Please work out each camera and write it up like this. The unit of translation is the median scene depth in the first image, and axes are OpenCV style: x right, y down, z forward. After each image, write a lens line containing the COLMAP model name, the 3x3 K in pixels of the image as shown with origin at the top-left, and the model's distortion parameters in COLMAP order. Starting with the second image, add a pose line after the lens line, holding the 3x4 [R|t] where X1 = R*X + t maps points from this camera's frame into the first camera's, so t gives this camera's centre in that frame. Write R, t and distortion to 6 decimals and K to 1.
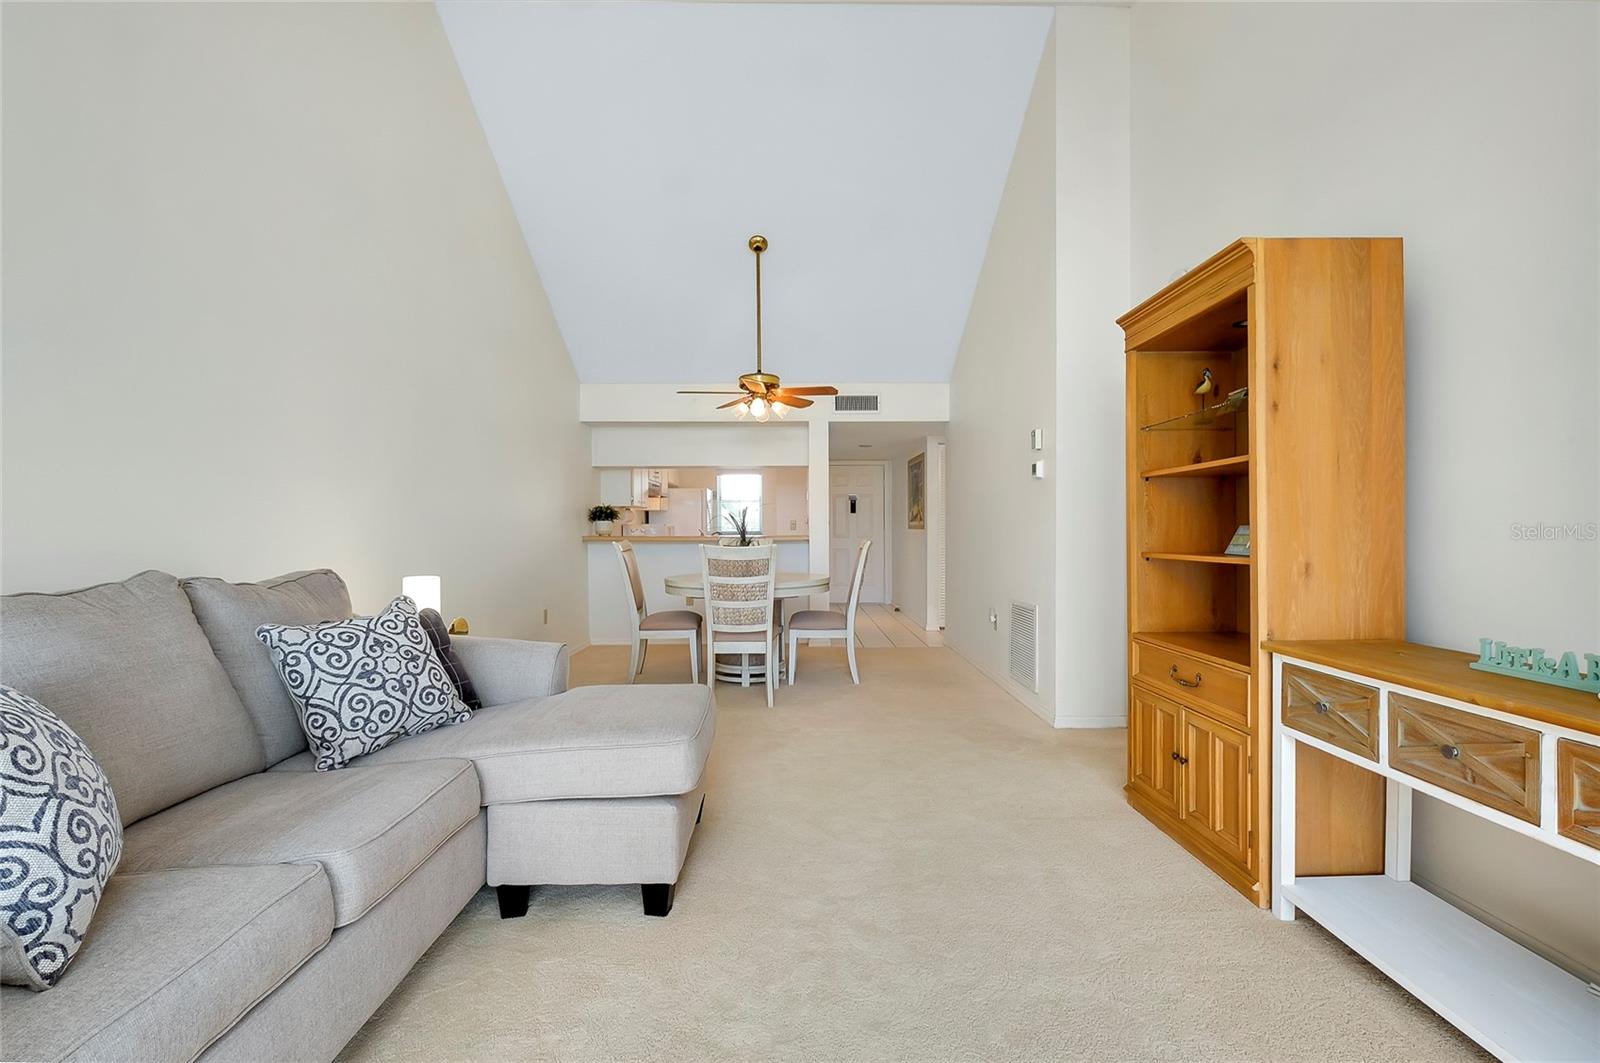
lens RADIAL K [[702.7, 0, 807.9], [0, 702.7, 539.5], [0, 0, 1]] dist [-0.001471, -0.001354]
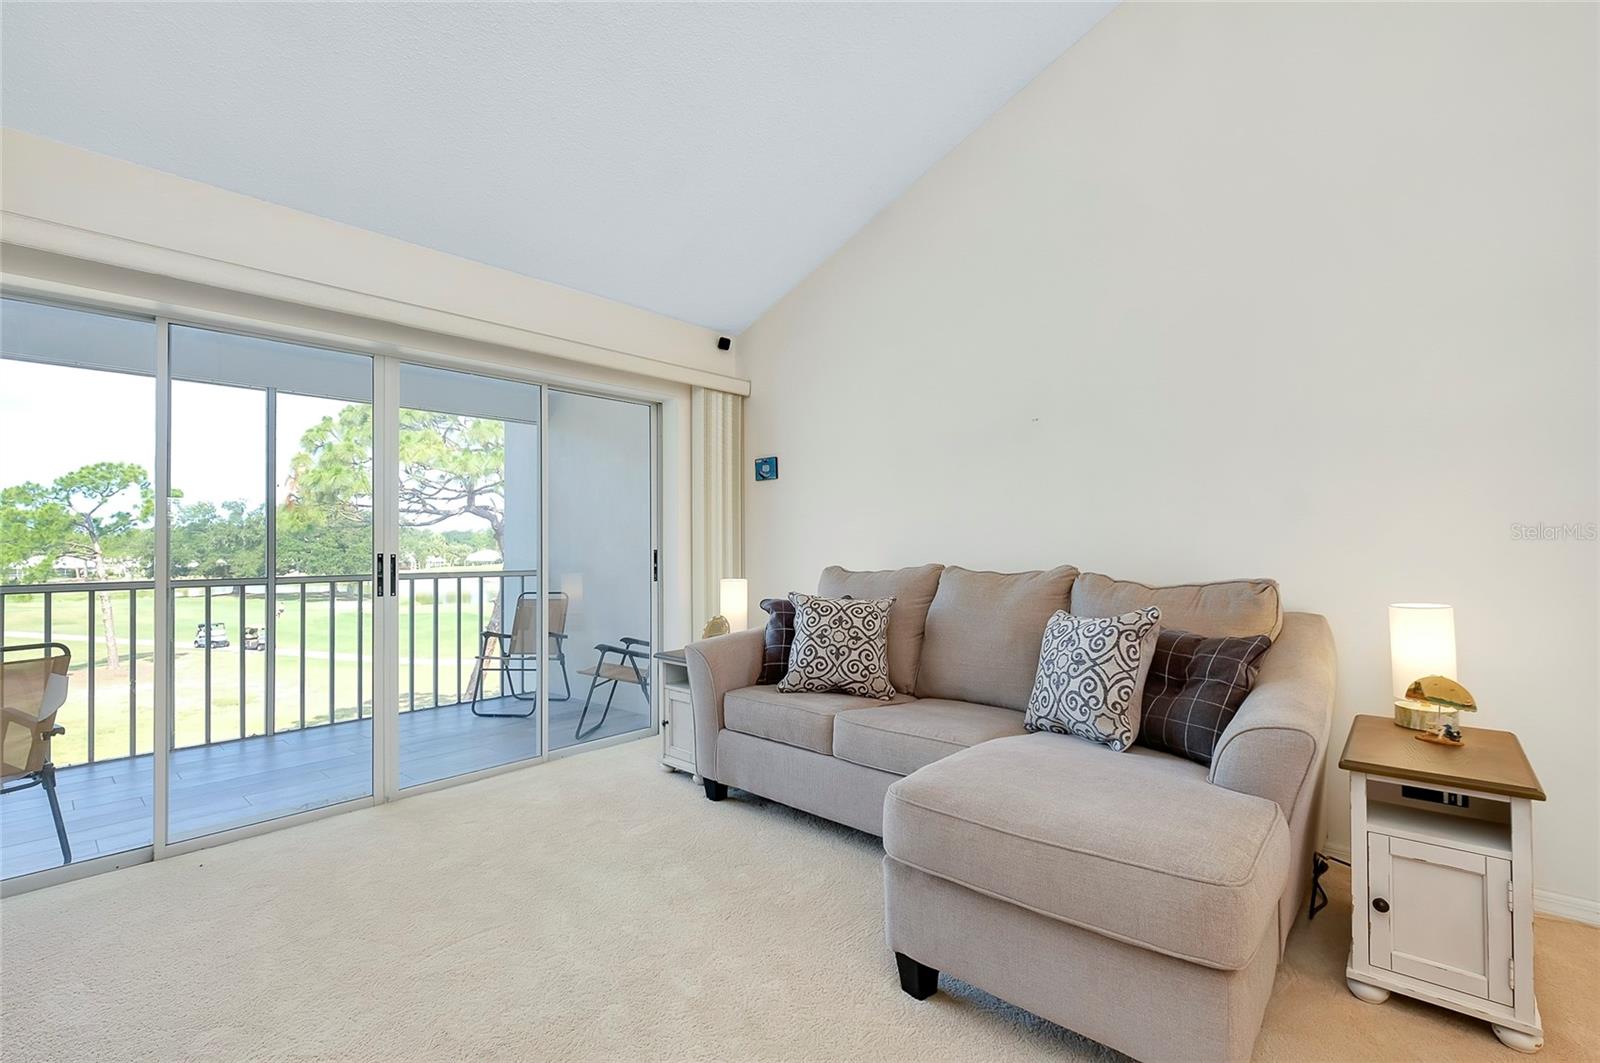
lens RADIAL K [[737.9, 0, 794.5], [0, 737.9, 527.7], [0, 0, 1]] dist [-0.006799, 0.004080]
pose [[-0.706403, -0.005448, -0.707789, 0.447571], [0.000703, 0.999964, -0.008399, -0.017327], [0.707810, -0.006431, -0.706374, 1.309677]]
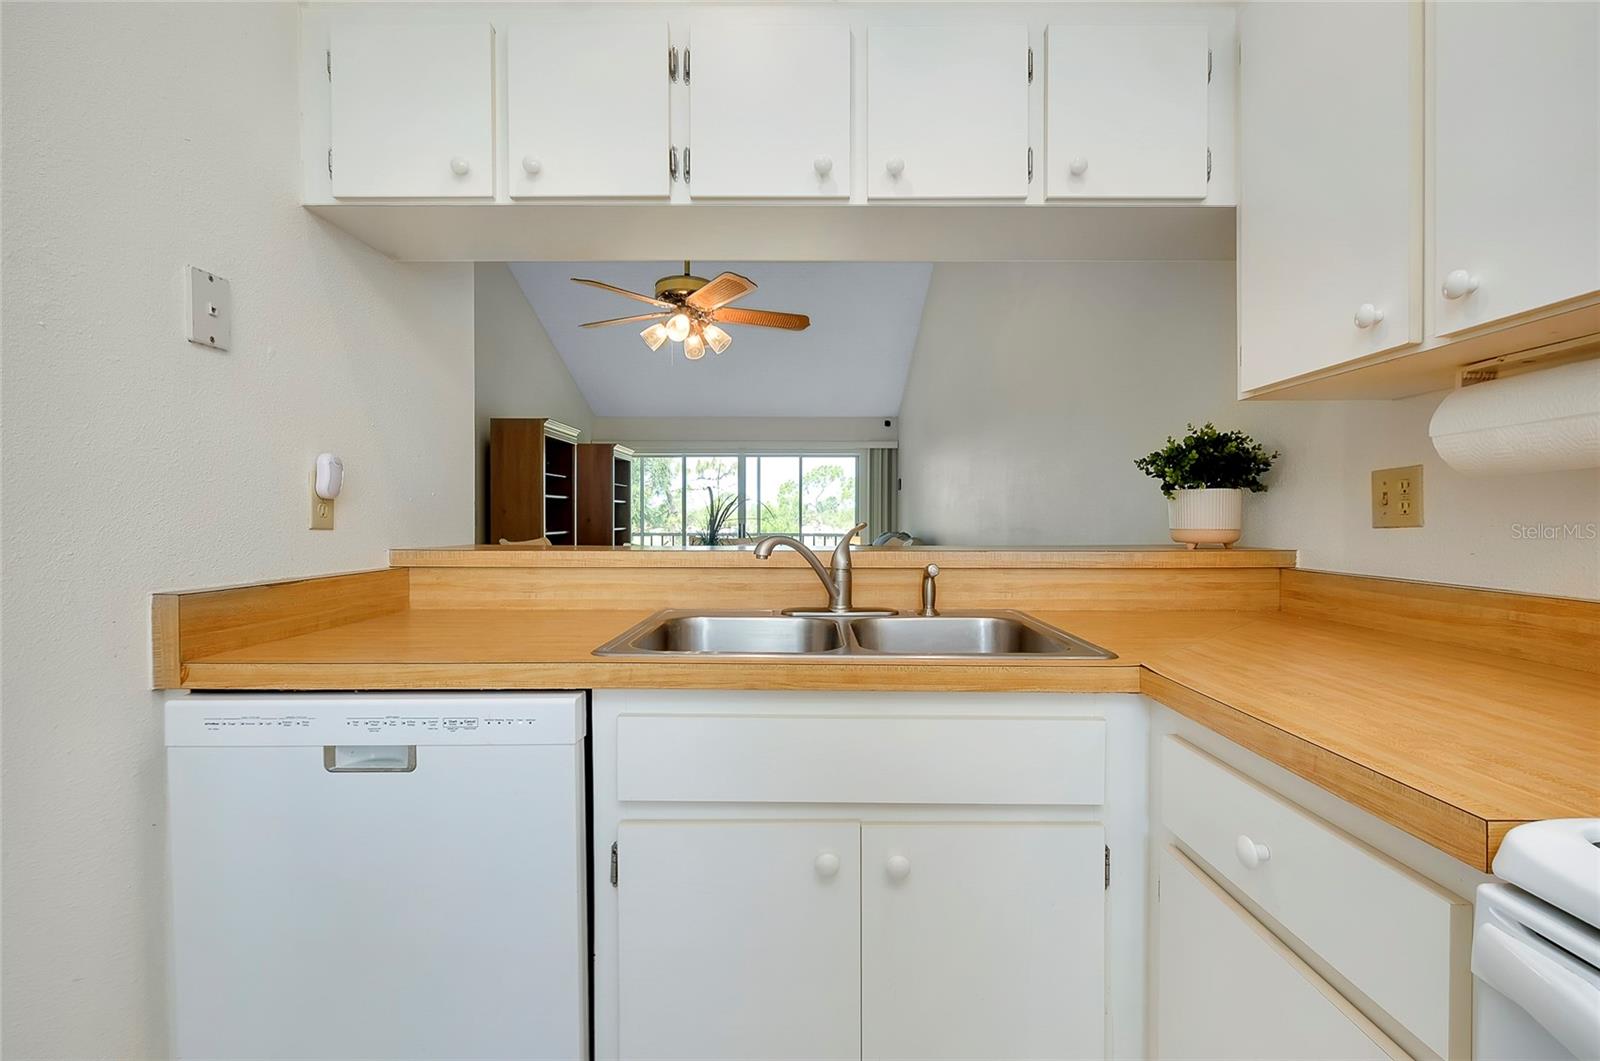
lens RADIAL K [[702.7, 0, 785.8], [0, 702.7, 526.1], [0, 0, 1]] dist [-0.001471, -0.001354]
pose [[-0.998466, 0.005000, 0.055137, -0.414058], [0.006232, 0.999734, 0.022196, -0.049252], [-0.055011, 0.022506, -0.998232, 3.572940]]
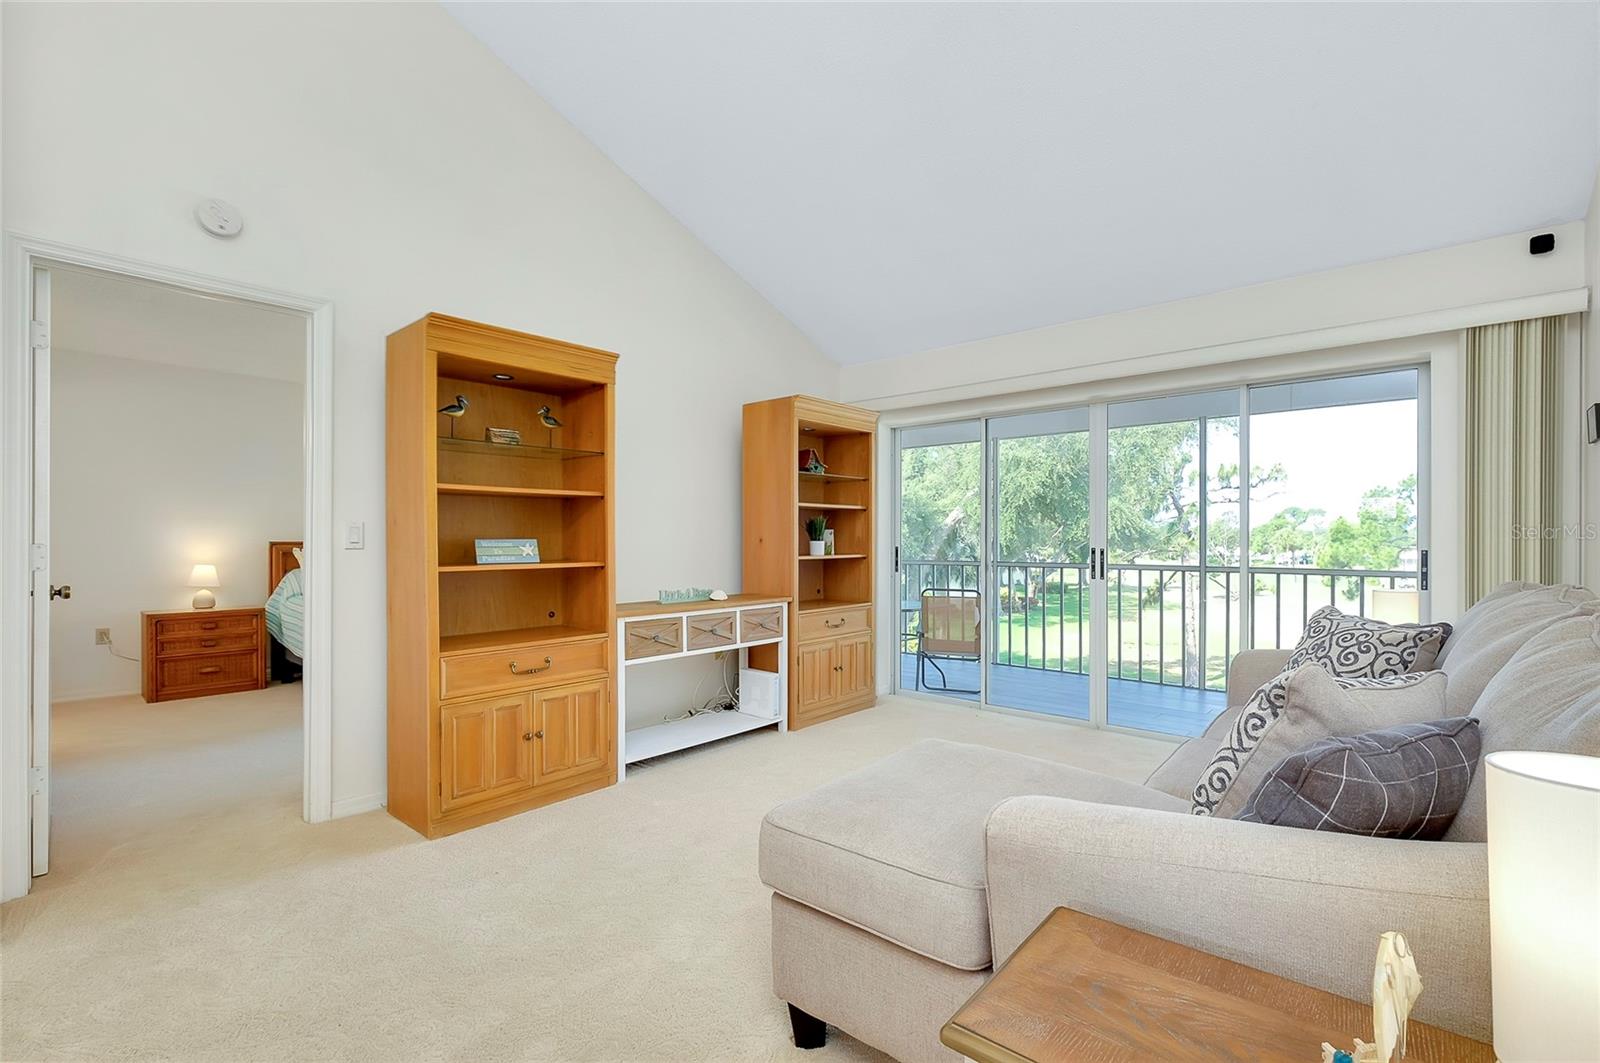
lens RADIAL K [[702.7, 0, 809.8], [0, 702.7, 544.4], [0, 0, 1]] dist [-0.001471, -0.001354]
pose [[-0.736363, 0.000956, 0.676586, -0.632523], [0.012031, 0.999859, 0.011681, -0.019325], [-0.676480, 0.016741, -0.736271, 1.590567]]
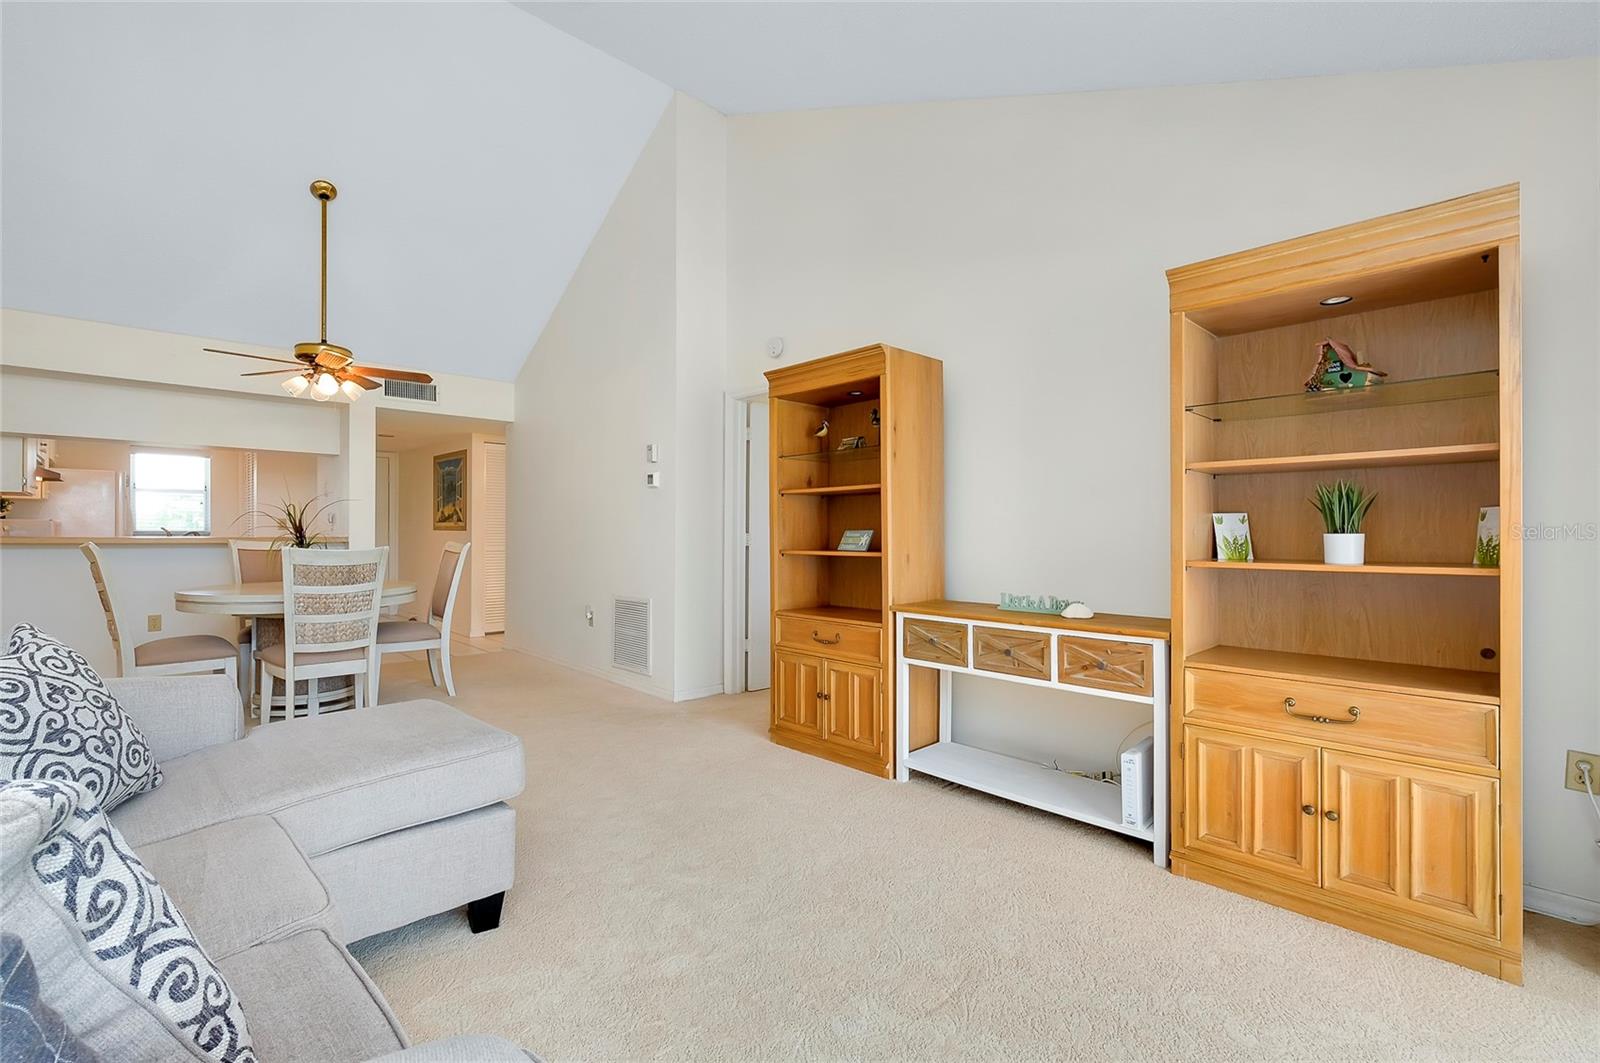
lens RADIAL K [[702.7, 0, 800.1], [0, 702.7, 531.4], [0, 0, 1]] dist [-0.001471, -0.001354]
pose [[0.735984, 0.007937, 0.676953, -0.467790], [0.002262, 0.999897, -0.014182, 0.002558], [-0.676995, 0.011969, 0.735890, -0.005639]]
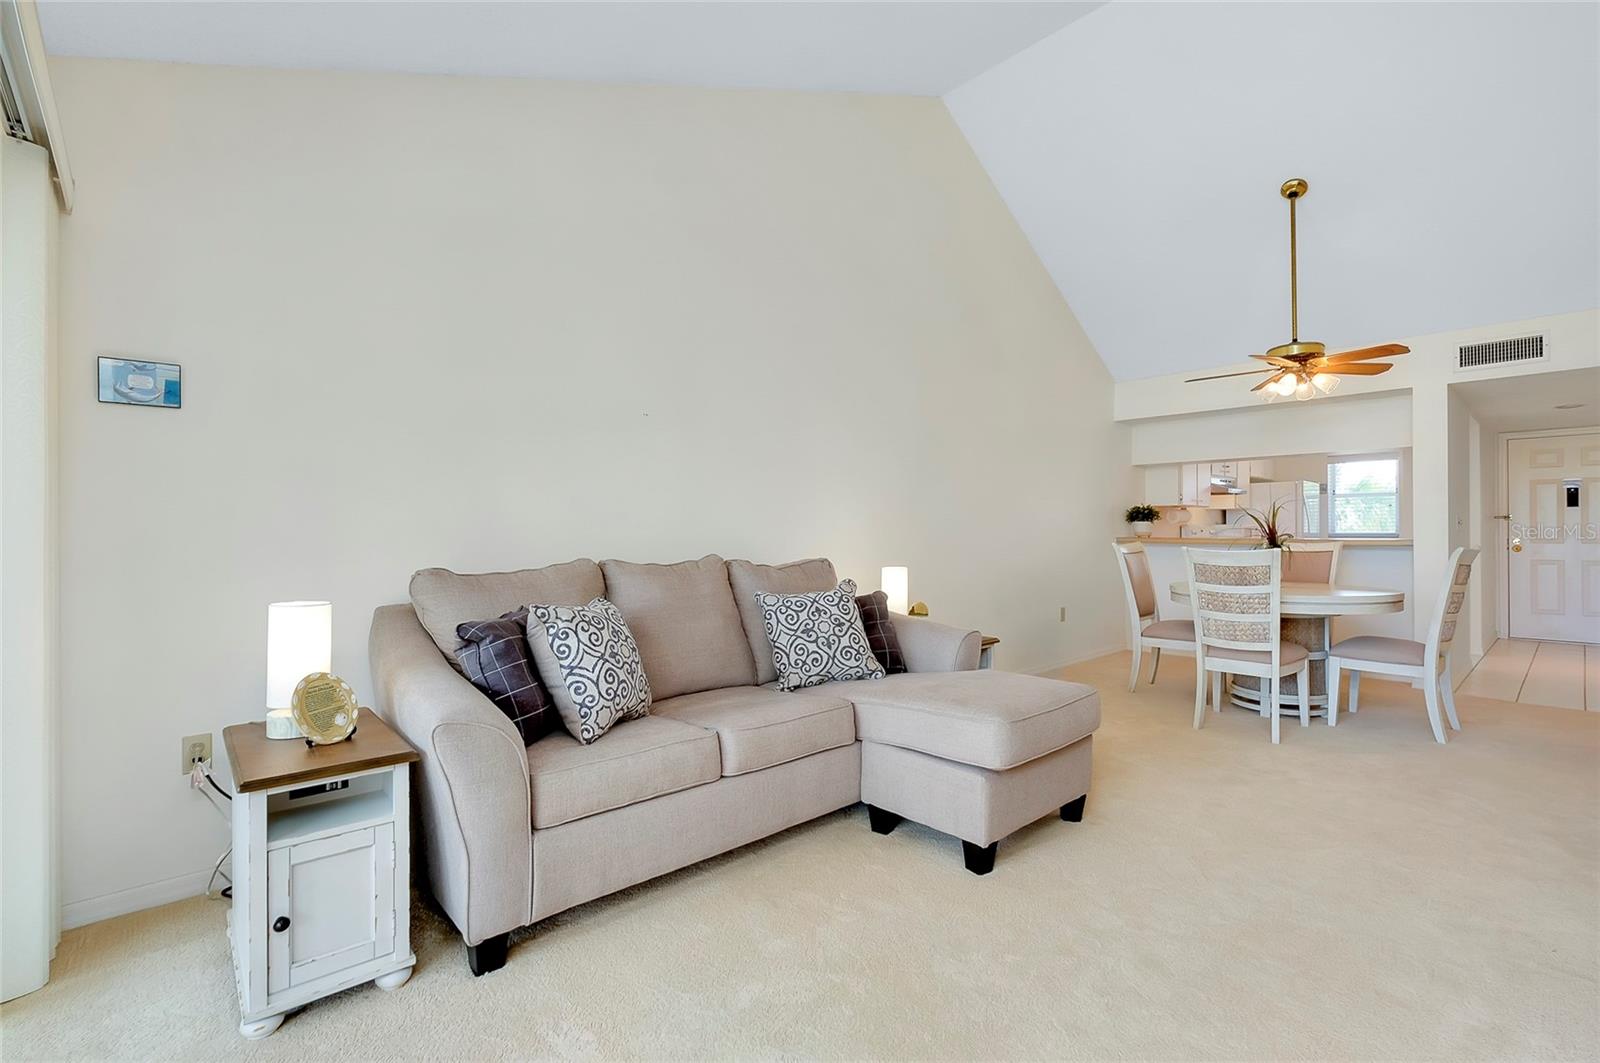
lens RADIAL K [[702.7, 0, 793.6], [0, 702.7, 530.3], [0, 0, 1]] dist [-0.001471, -0.001354]
pose [[0.650741, 0.000038, -0.759299, 0.377815], [-0.011594, 0.999884, -0.009887, -0.000384], [0.759211, 0.015237, 0.650666, 0.029705]]
